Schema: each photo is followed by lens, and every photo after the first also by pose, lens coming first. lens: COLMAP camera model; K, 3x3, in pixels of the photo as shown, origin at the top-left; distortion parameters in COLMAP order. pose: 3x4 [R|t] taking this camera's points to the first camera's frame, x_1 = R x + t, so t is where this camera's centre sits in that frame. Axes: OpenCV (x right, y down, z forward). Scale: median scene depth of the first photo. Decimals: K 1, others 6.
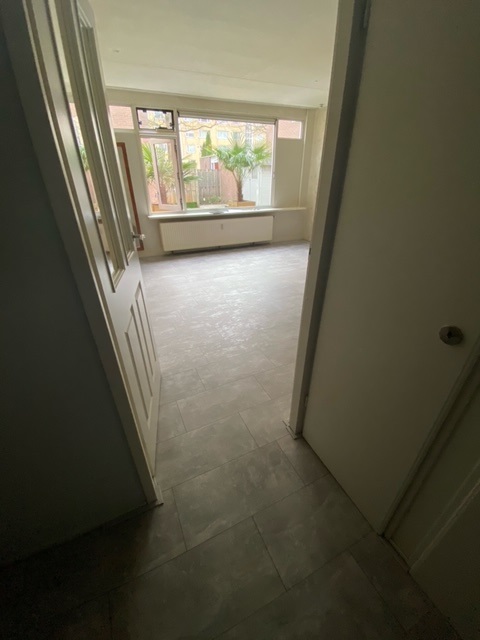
lens RADIAL K [[262.7, 0, 239.3], [0, 262.7, 325.1], [0, 0, 1]] dist [-0.014611, -0.002572]
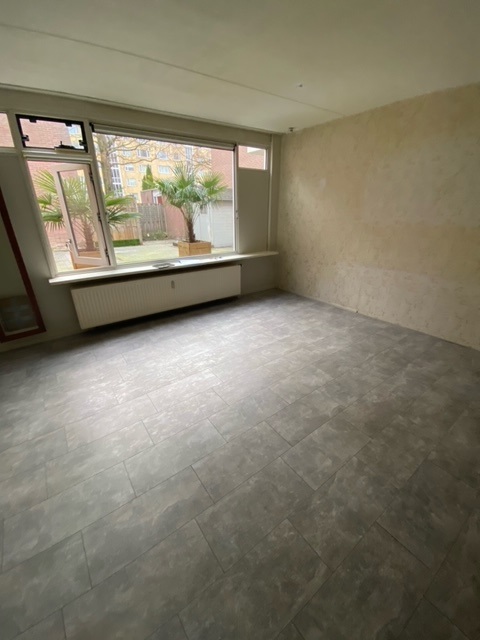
lens RADIAL K [[262.7, 0, 242.7], [0, 262.7, 320.8], [0, 0, 1]] dist [-0.014611, -0.002572]
pose [[0.979228, -0.080420, 0.186134, -0.019606], [0.100789, 0.989595, -0.102680, -0.185984], [-0.175940, 0.119308, 0.977144, 0.289692]]
